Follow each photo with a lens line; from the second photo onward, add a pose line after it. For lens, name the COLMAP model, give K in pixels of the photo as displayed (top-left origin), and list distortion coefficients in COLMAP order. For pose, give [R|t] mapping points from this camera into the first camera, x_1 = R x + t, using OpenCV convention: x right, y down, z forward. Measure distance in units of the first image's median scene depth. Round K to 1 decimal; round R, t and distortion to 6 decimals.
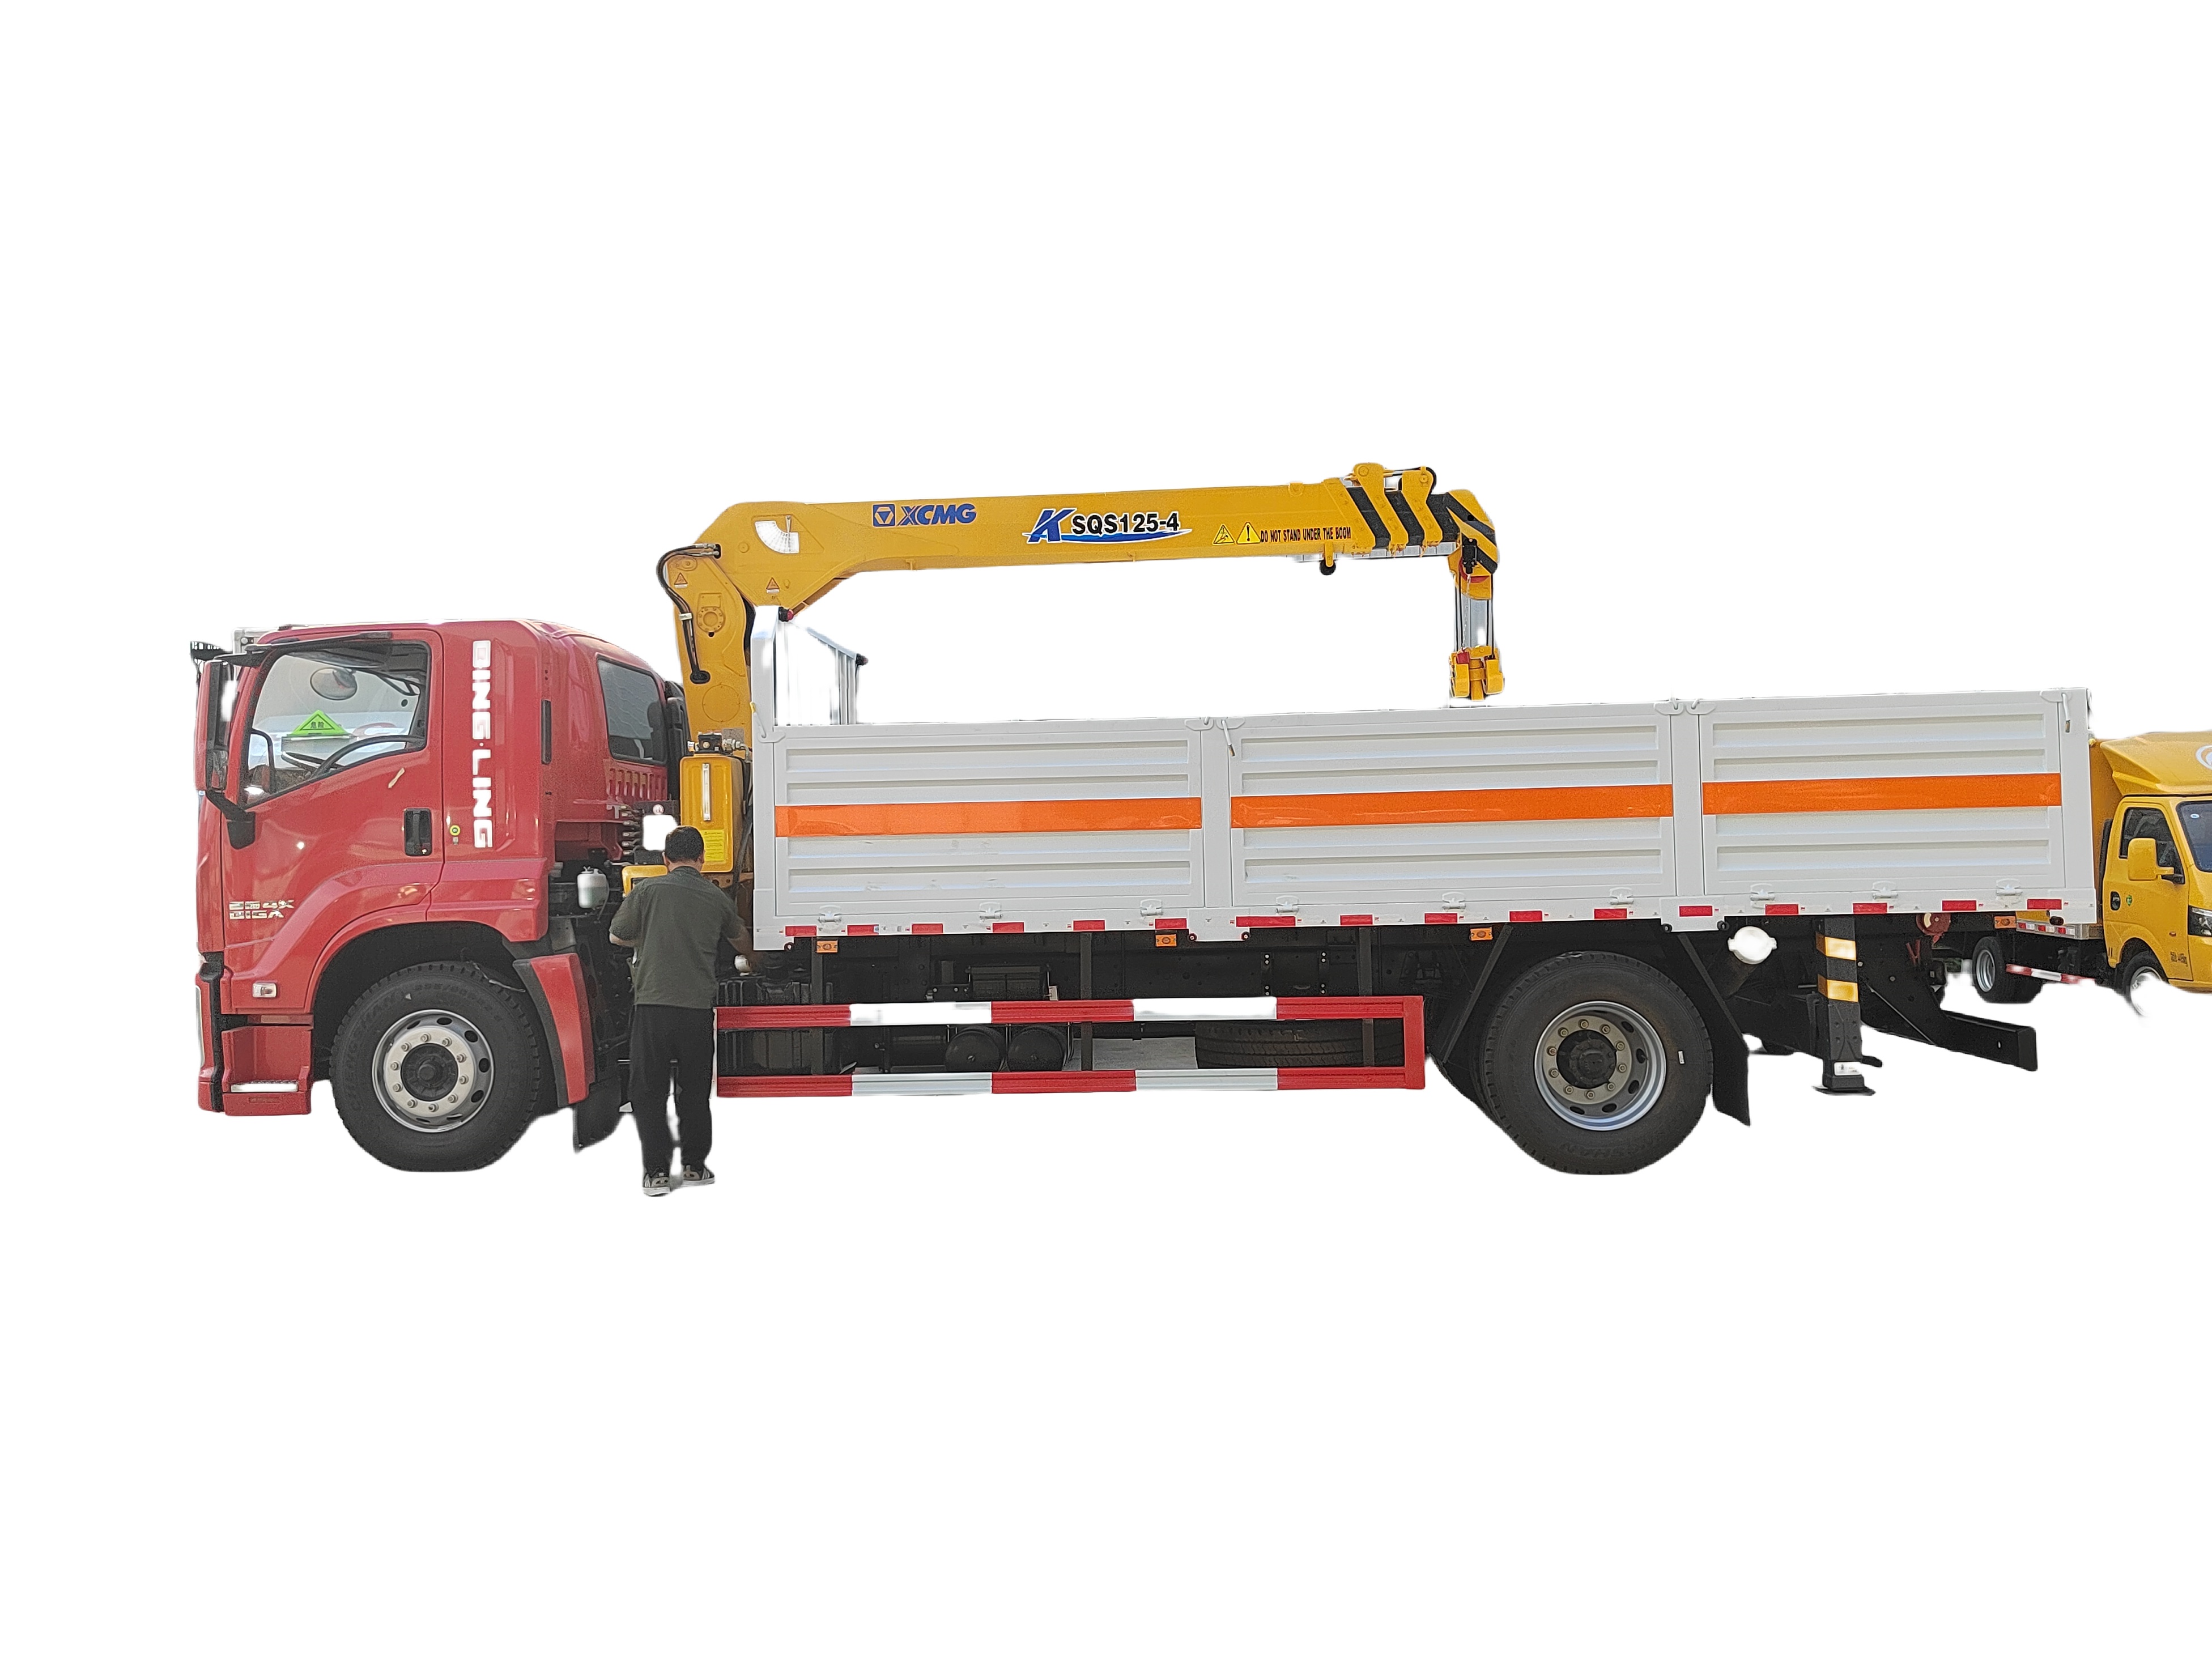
lens RADIAL K [[1762.1, 0, 1106.0], [0, 1762.1, 829.5], [0, 0, 1]] dist [-0.005022, -0.003309]
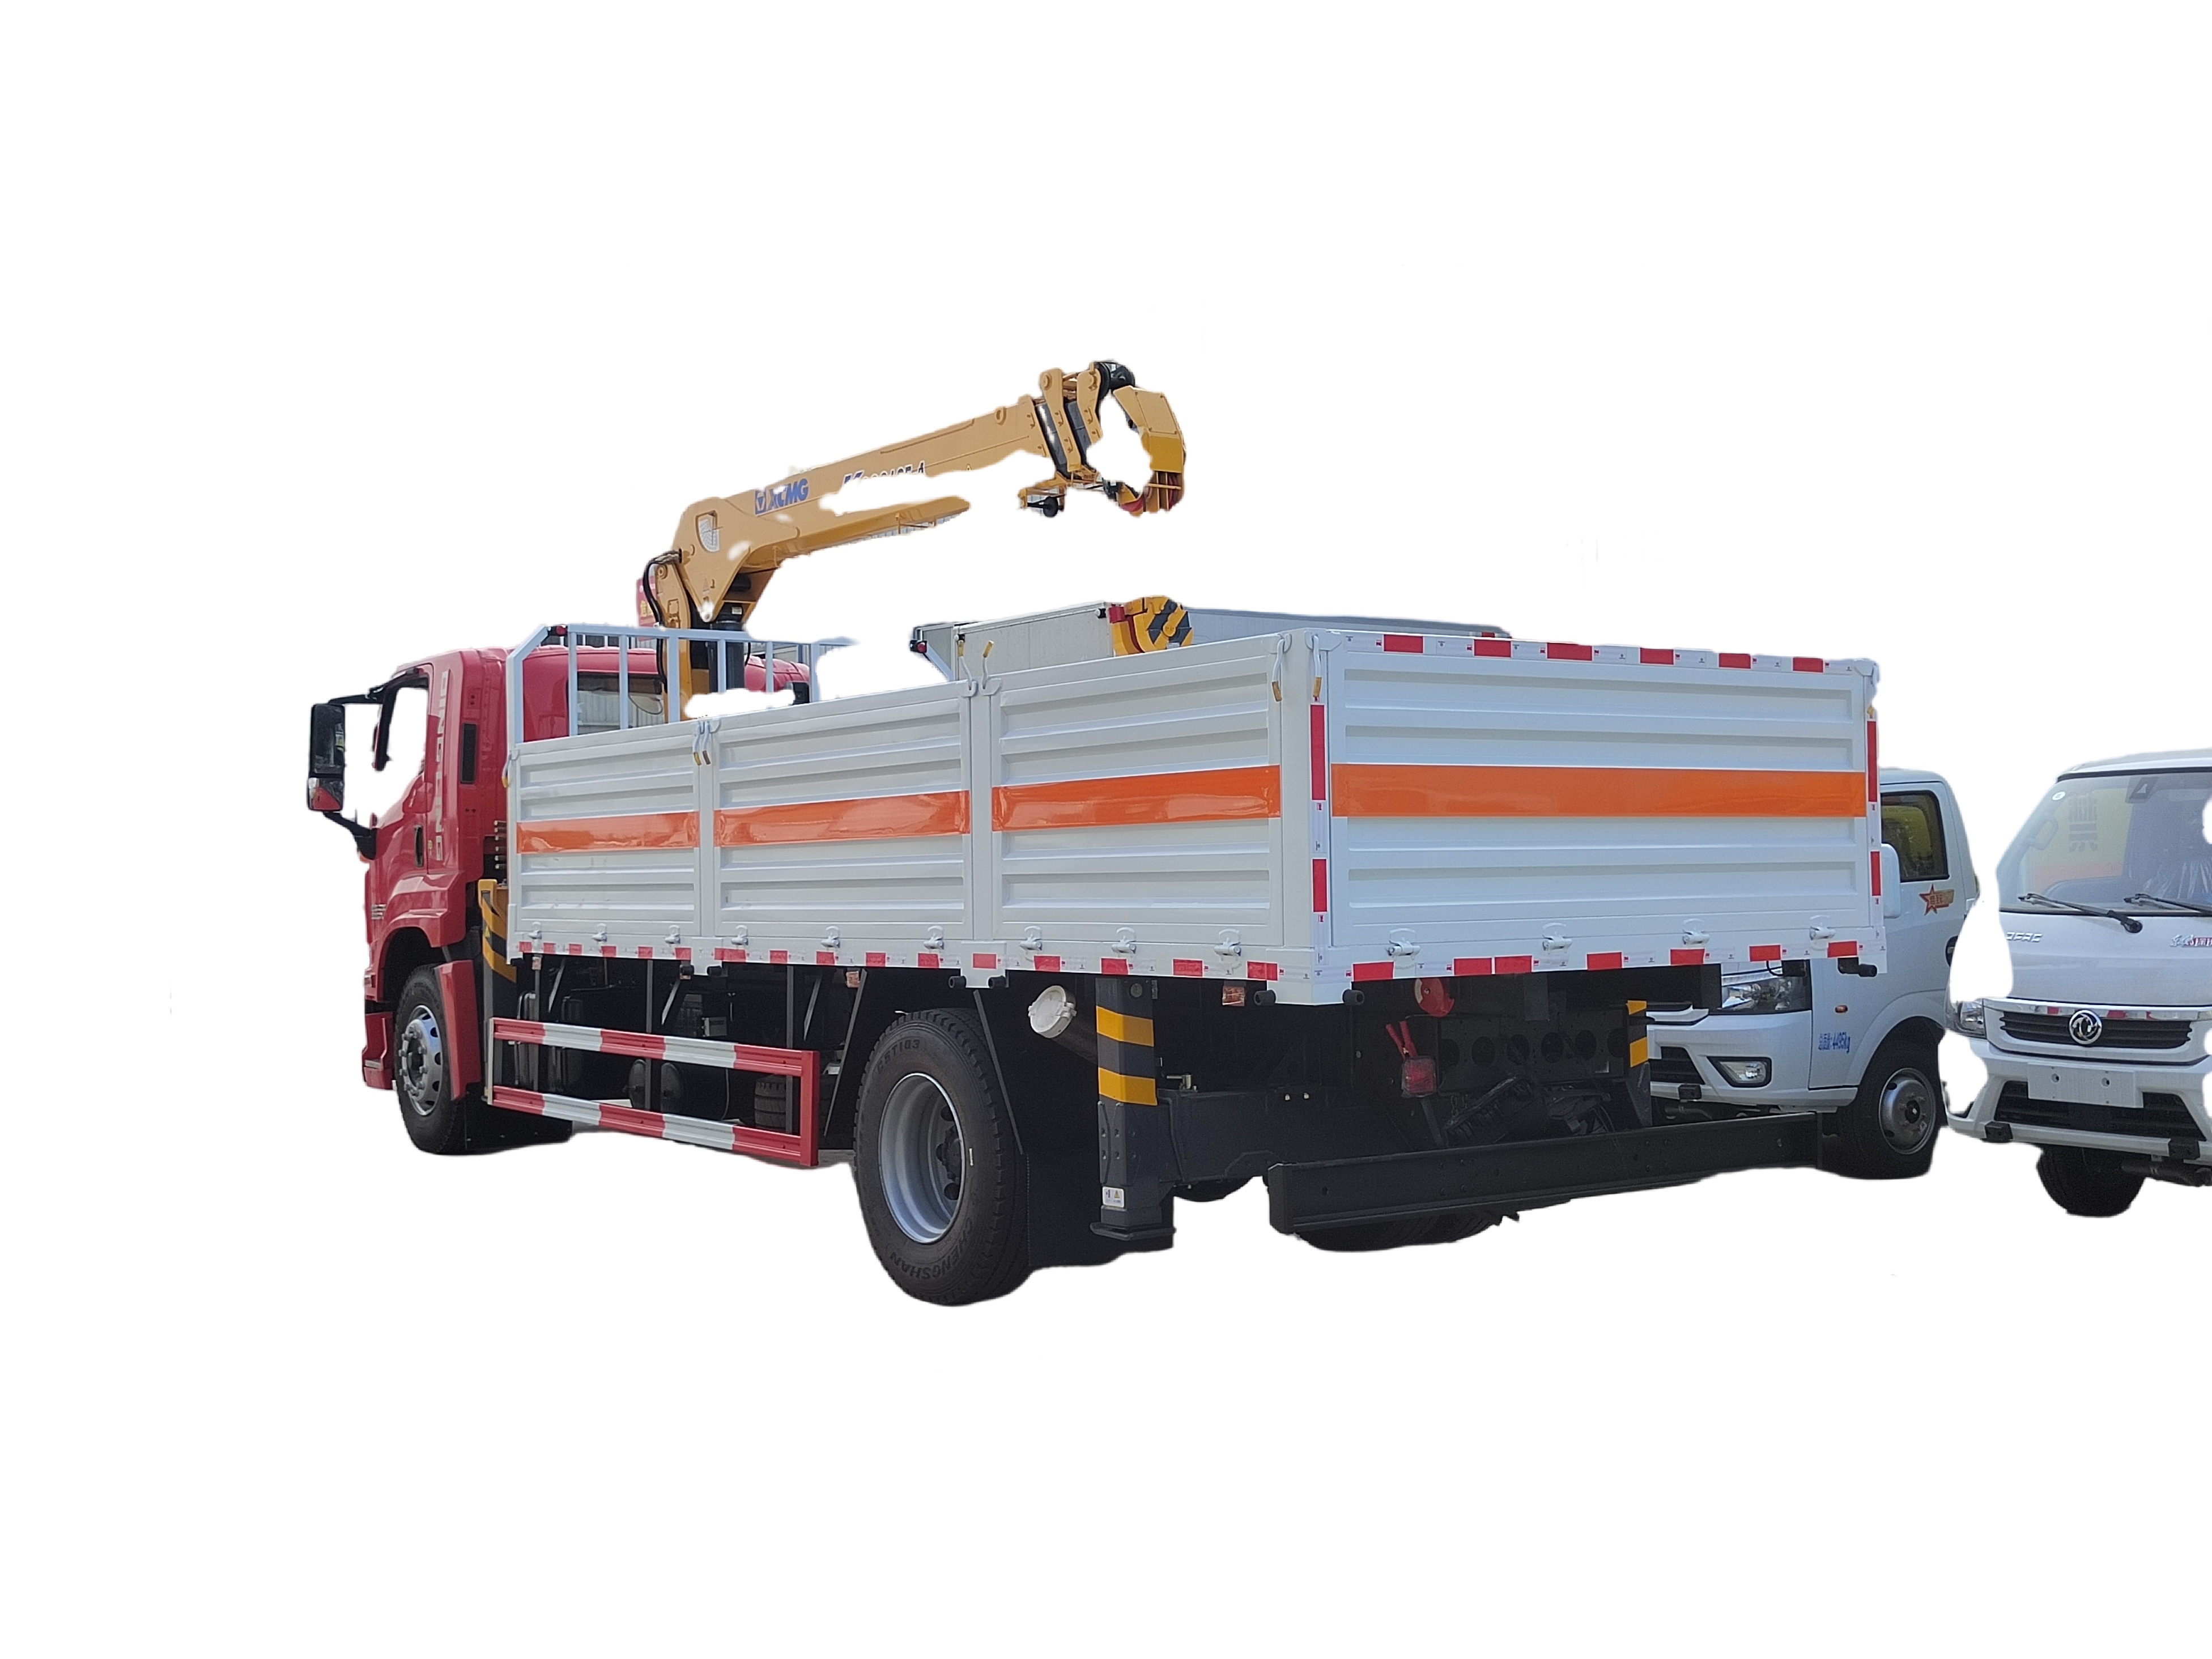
lens RADIAL K [[2510.7, 0, 1106.0], [0, 2510.7, 829.5], [0, 0, 1]] dist [0.000376, 0.000137]
pose [[0.615921, -0.003317, -0.787801, 1.145786], [0.015507, 0.999848, 0.007914, -0.015862], [0.787655, -0.017091, 0.615879, 0.371101]]
